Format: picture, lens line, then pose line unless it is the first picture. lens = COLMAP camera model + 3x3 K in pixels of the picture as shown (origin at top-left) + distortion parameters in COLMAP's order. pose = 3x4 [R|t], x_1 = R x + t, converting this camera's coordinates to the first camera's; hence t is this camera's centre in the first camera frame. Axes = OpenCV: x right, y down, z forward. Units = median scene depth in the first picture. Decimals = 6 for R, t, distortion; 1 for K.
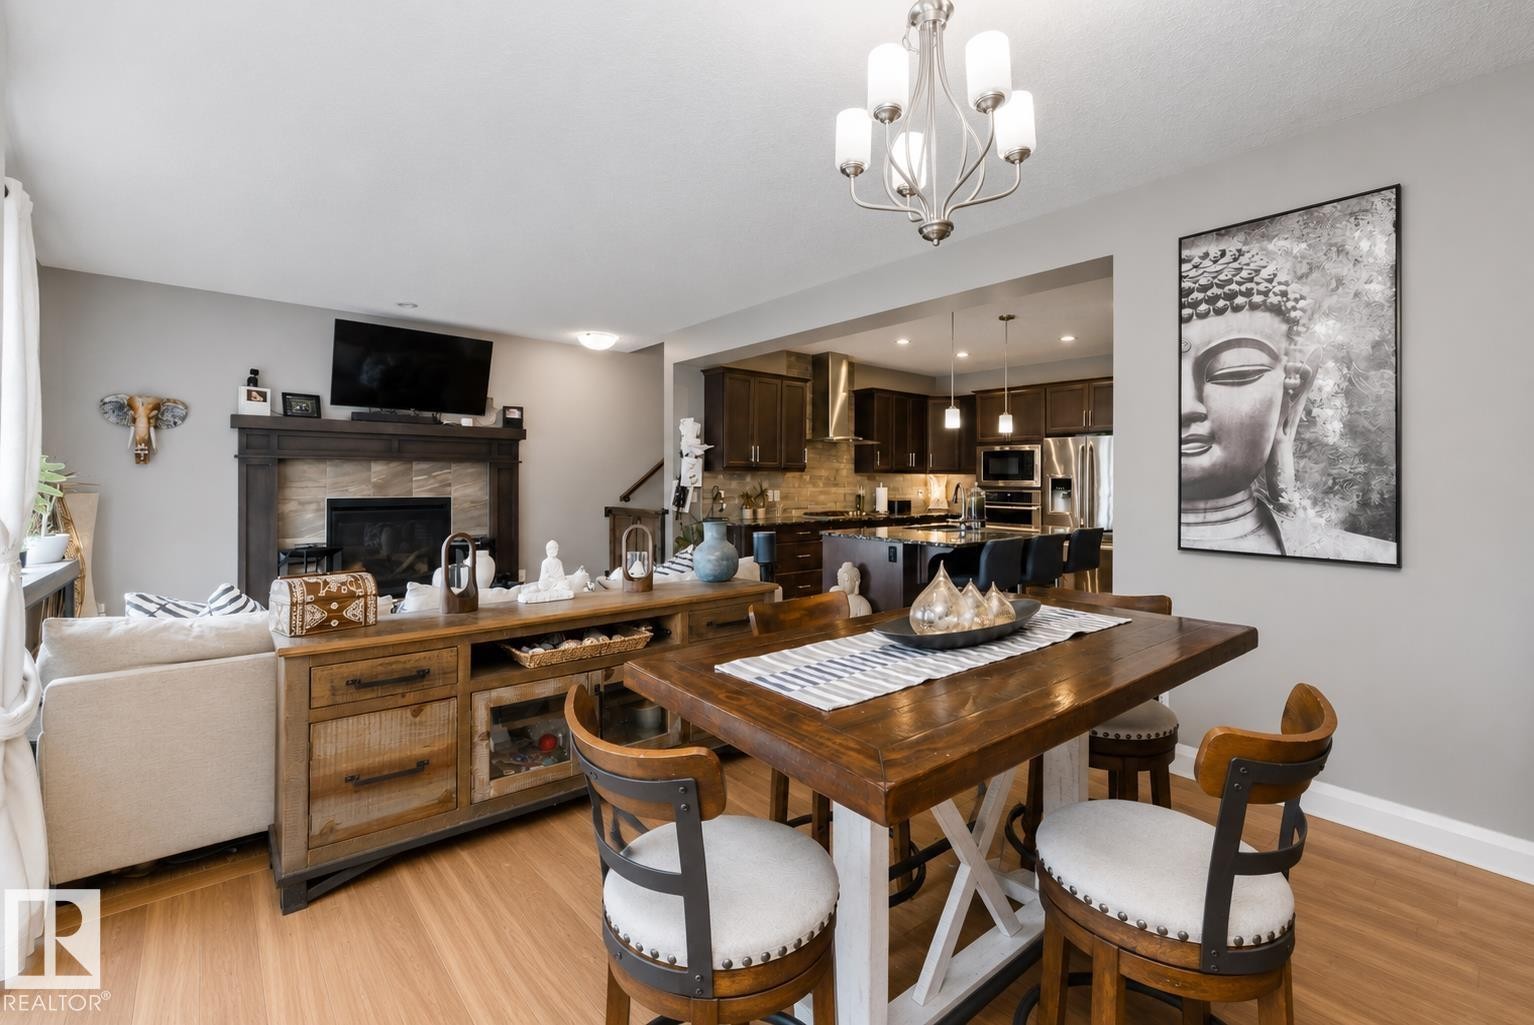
lens RADIAL K [[649.1, 0, 738.9], [0, 649.1, 474.3], [0, 0, 1]] dist [0.001413, 0.001256]
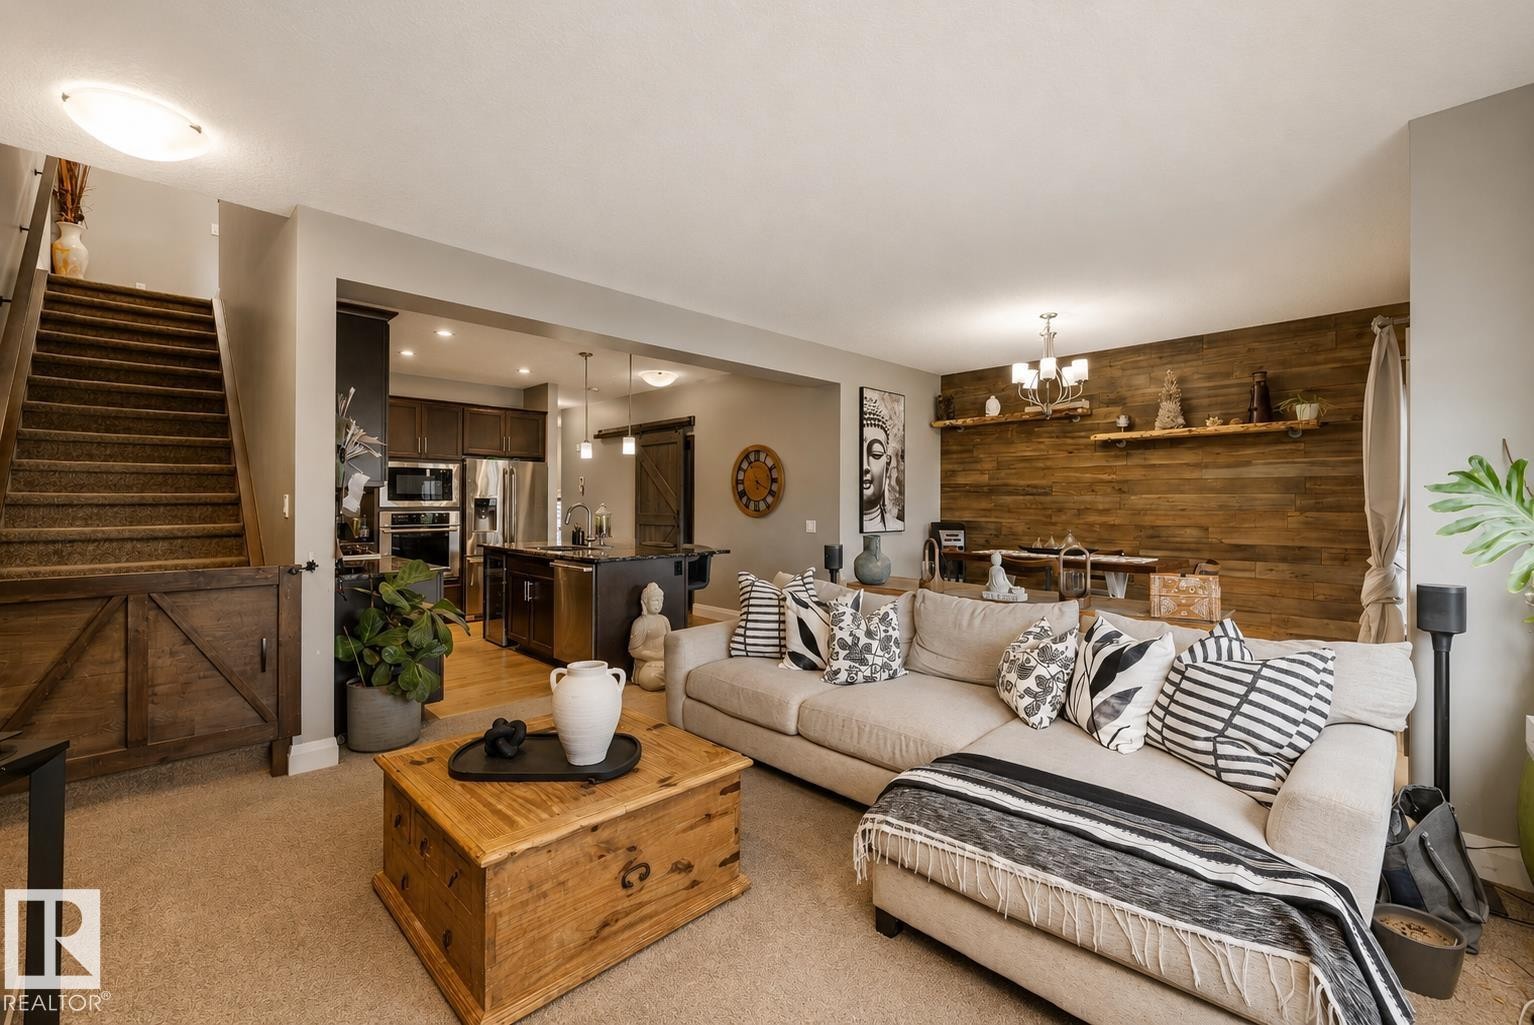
lens RADIAL K [[649.1, 0, 770.7], [0, 649.1, 506.0], [0, 0, 1]] dist [0.001413, 0.001256]
pose [[-0.120740, -0.013218, 0.992596, -0.599772], [-0.008531, 0.999888, 0.012278, 0.001448], [-0.992648, -0.006986, -0.120839, 0.671547]]
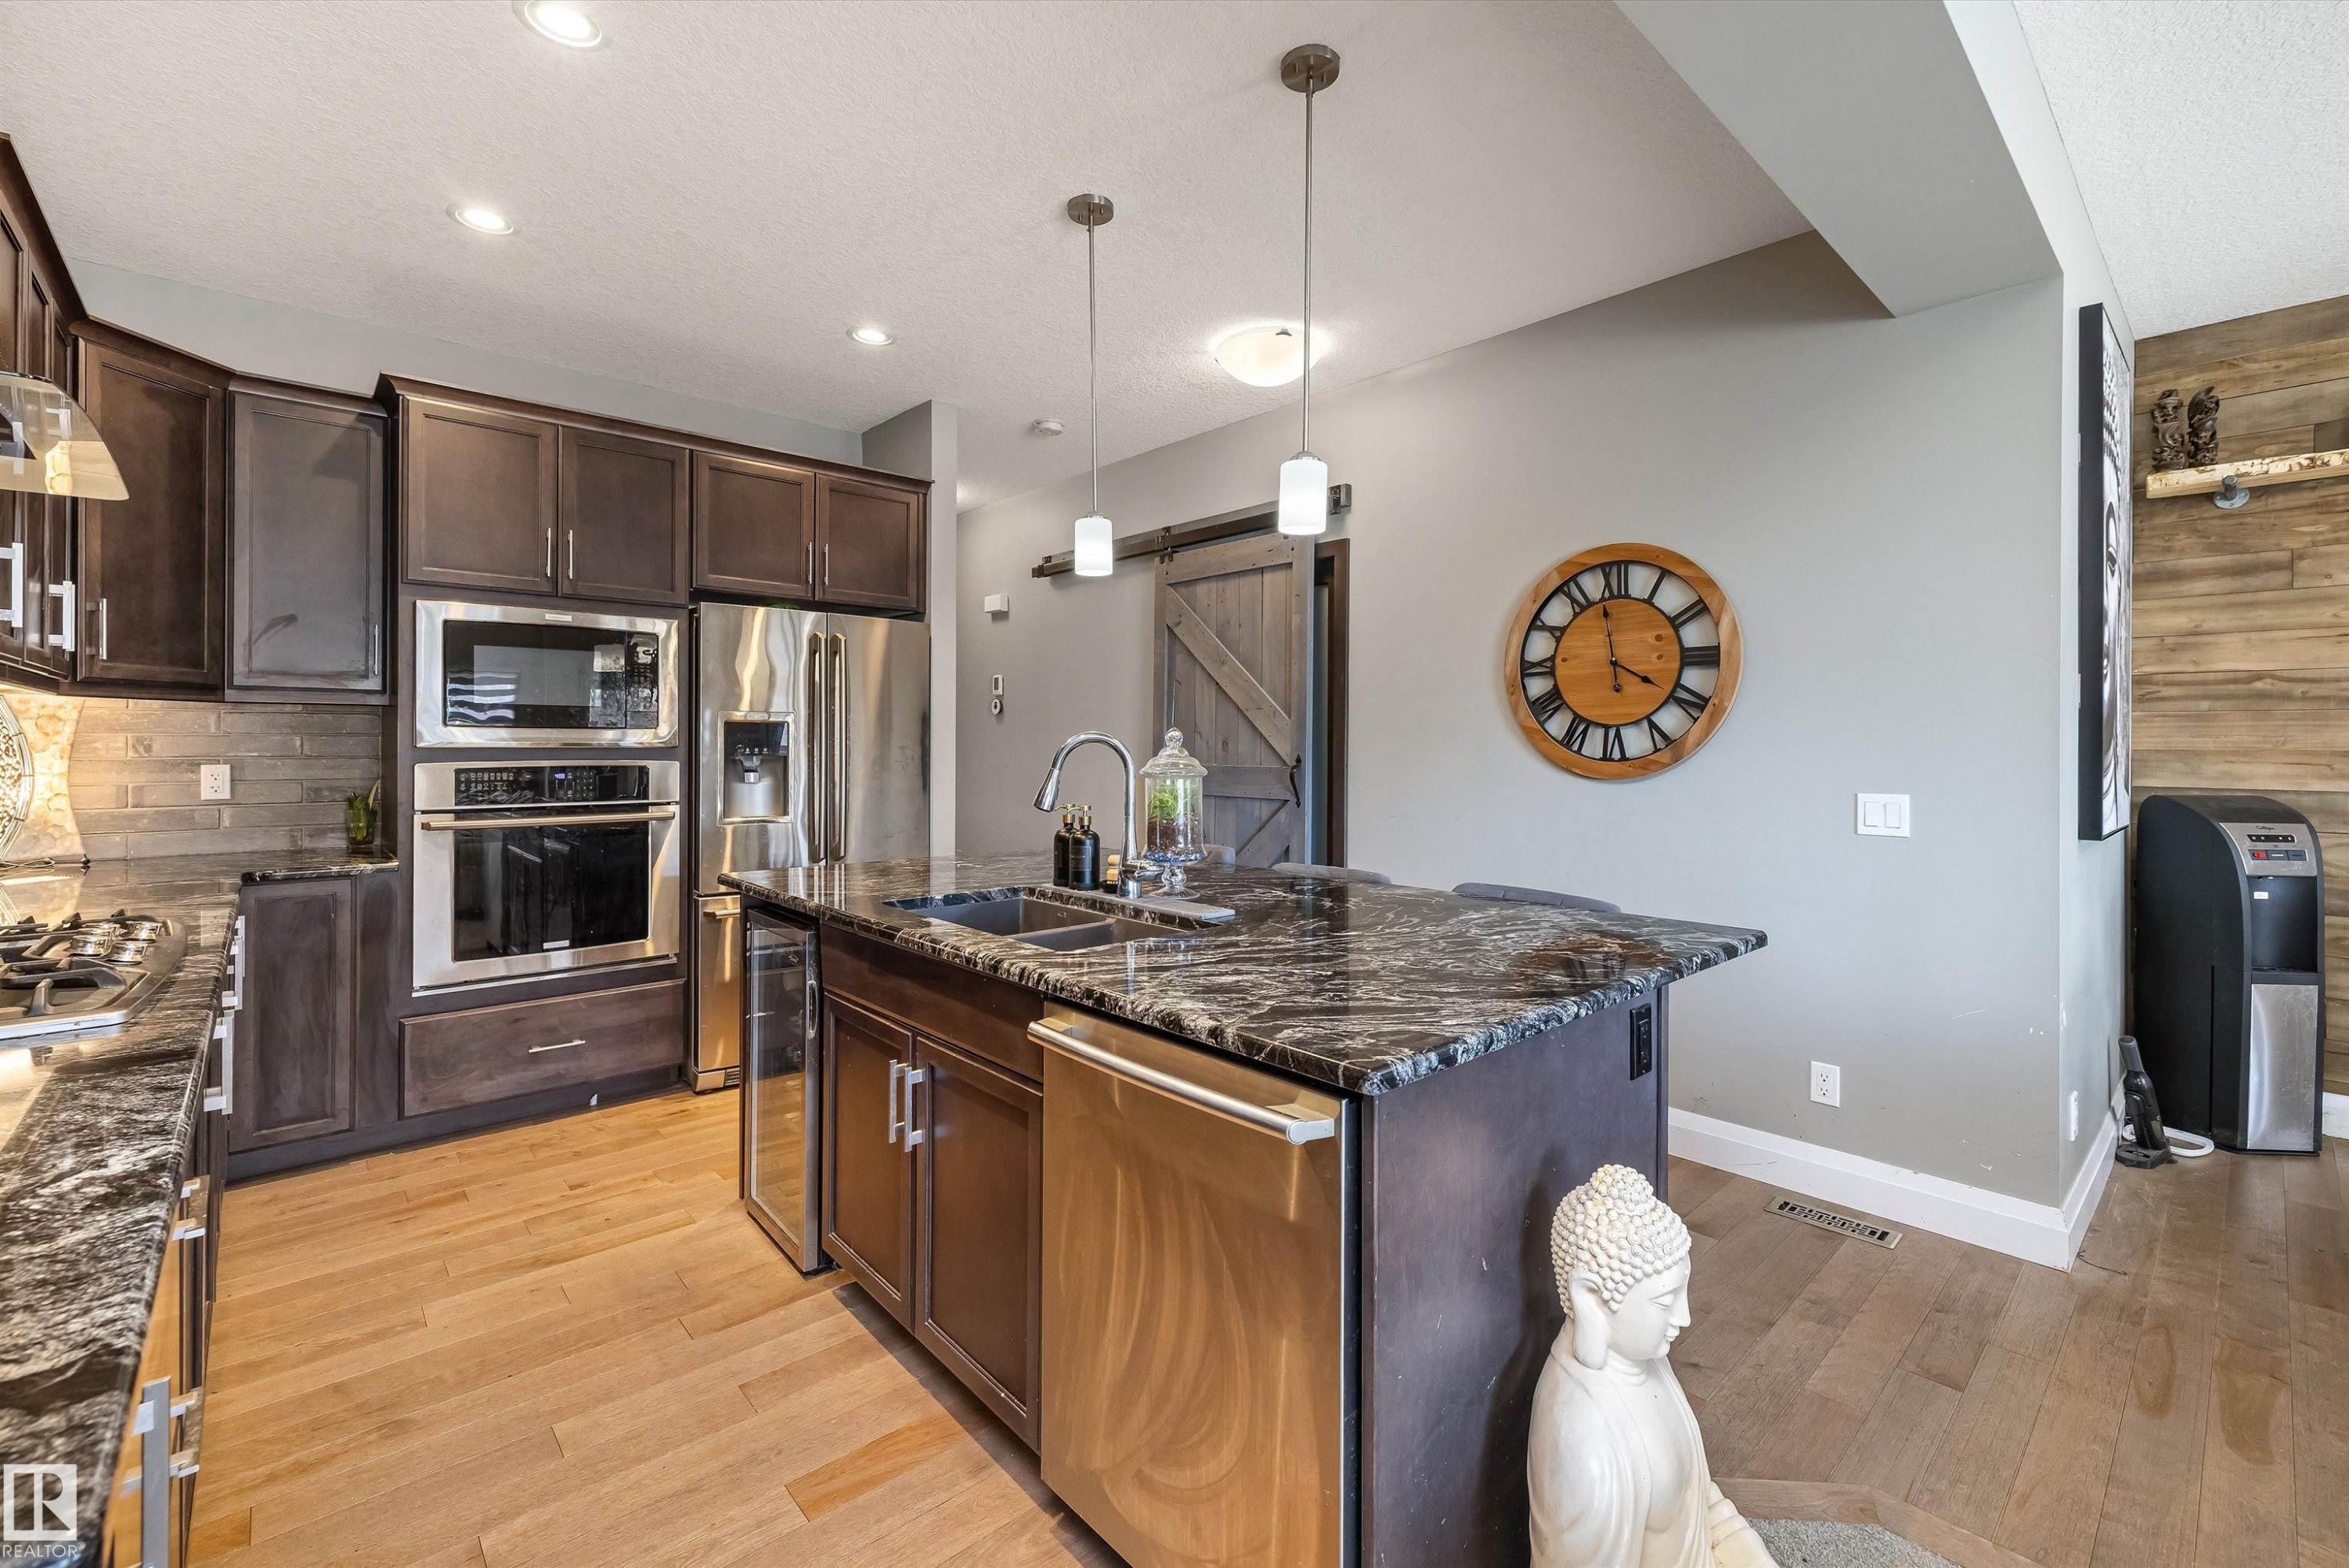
lens RADIAL K [[993.9, 0, 1169.9], [0, 993.9, 748.6], [0, 0, 1]] dist [0.001413, 0.001256]
pose [[-0.074286, -0.012026, 0.997164, -0.065492], [-0.007474, 0.999906, 0.011503, 0.012779], [-0.997209, -0.006598, -0.074369, 0.816622]]
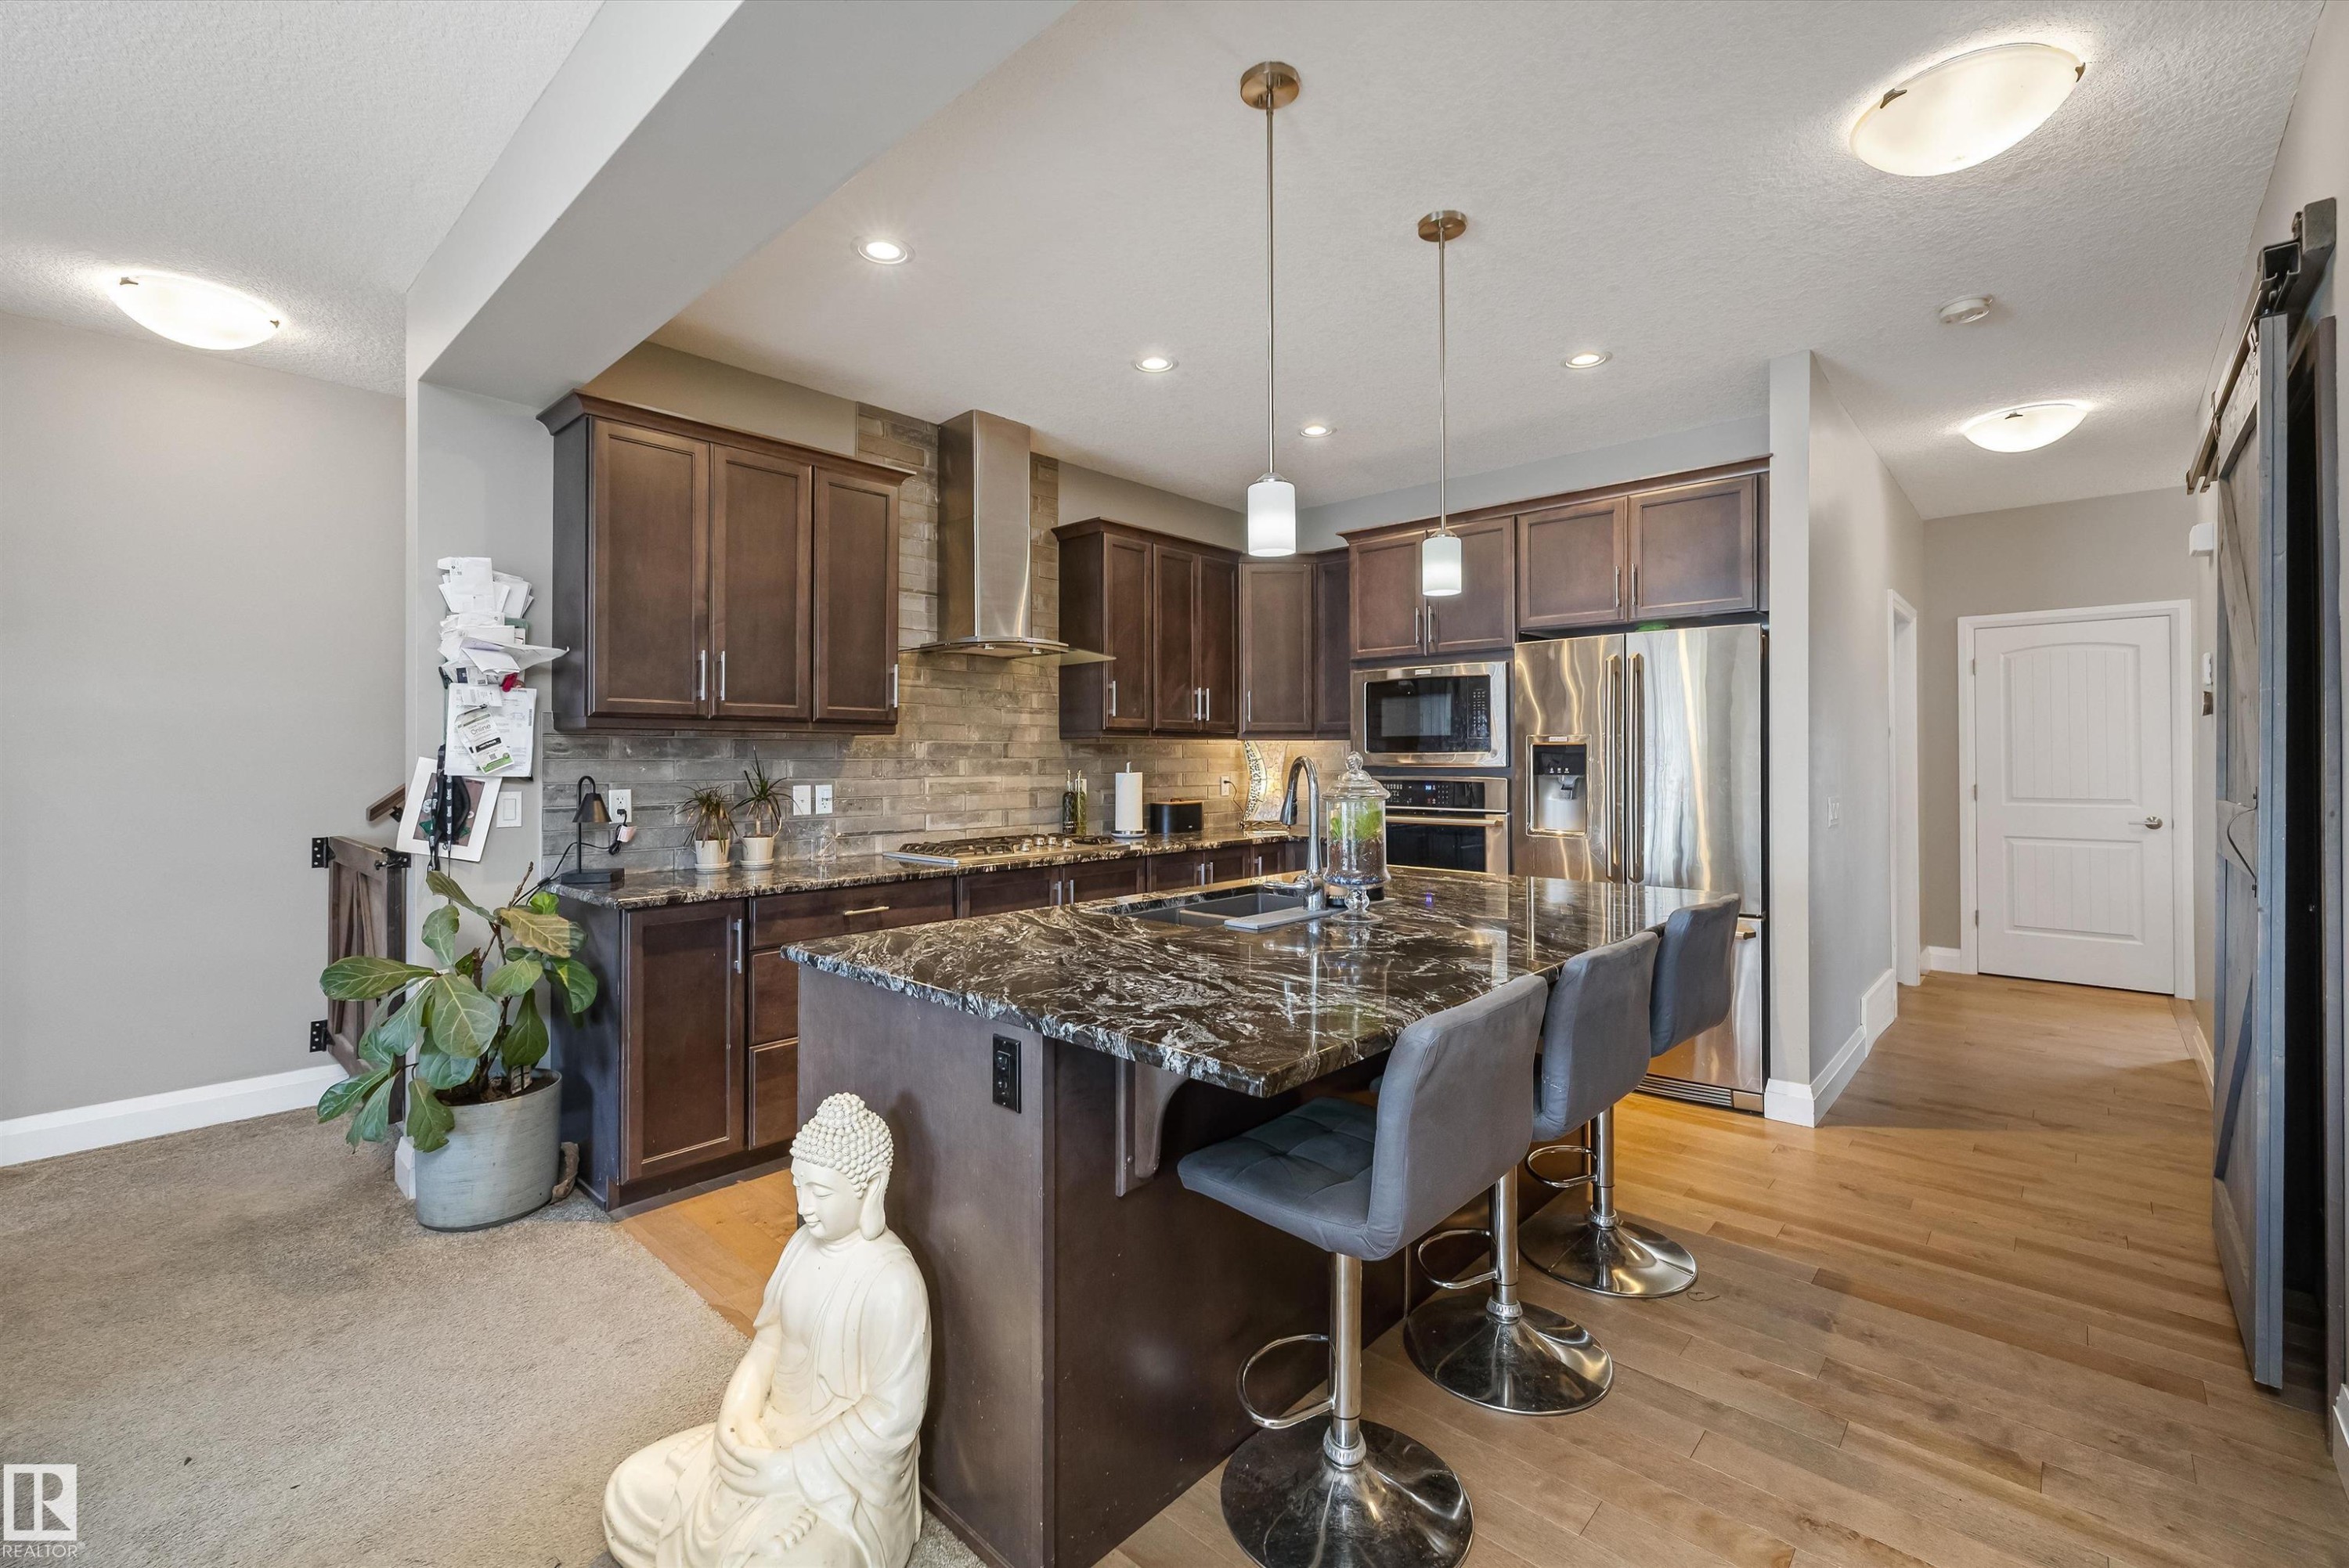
lens RADIAL K [[993.9, 0, 1149.4], [0, 993.9, 746.2], [0, 0, 1]] dist [0.001413, 0.001256]
pose [[0.987962, -0.007196, 0.154532, 0.160081], [0.008286, 0.999945, -0.006414, 0.008896], [-0.154477, 0.007617, 0.987967, 0.447458]]
